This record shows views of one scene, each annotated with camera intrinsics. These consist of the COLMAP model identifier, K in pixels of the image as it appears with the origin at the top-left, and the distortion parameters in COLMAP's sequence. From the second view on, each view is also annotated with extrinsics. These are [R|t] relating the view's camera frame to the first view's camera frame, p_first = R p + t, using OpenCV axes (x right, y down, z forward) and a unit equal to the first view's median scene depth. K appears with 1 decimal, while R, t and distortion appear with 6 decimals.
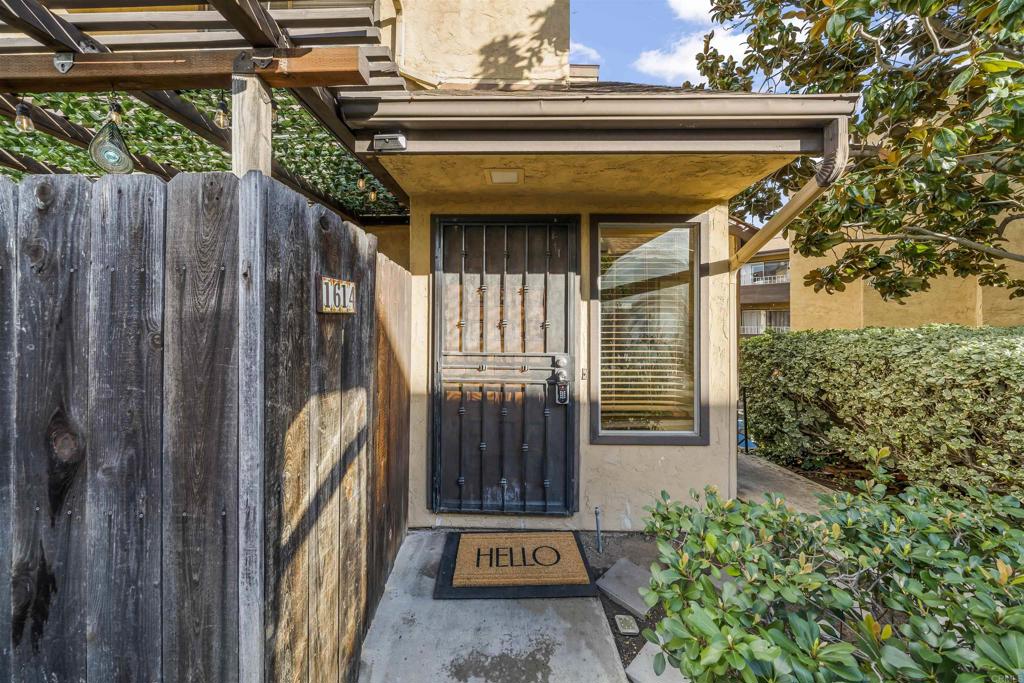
lens RADIAL K [[352.9, 0, 509.6], [0, 352.9, 324.6], [0, 0, 1]] dist [-0.011639, -0.000025]
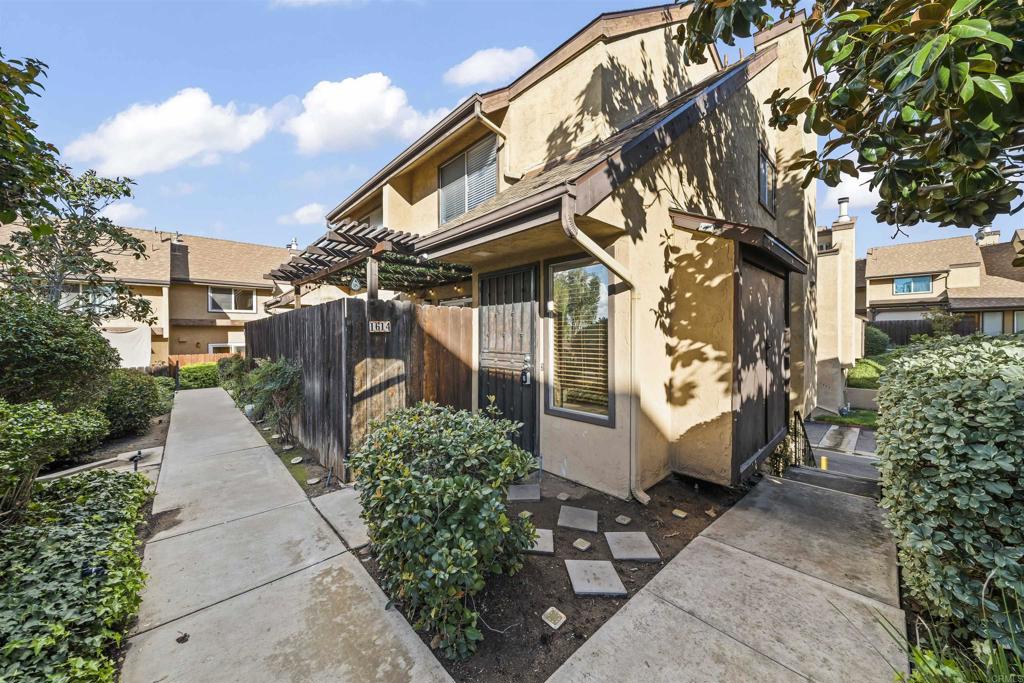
lens RADIAL K [[350.8, 0, 510.3], [0, 350.8, 336.1], [0, 0, 1]] dist [-0.001466, -0.000018]
pose [[0.697352, -0.004811, -0.716713, 1.195658], [0.011515, 0.999924, 0.004491, 0.000030], [0.716636, -0.011385, 0.697354, -0.148653]]
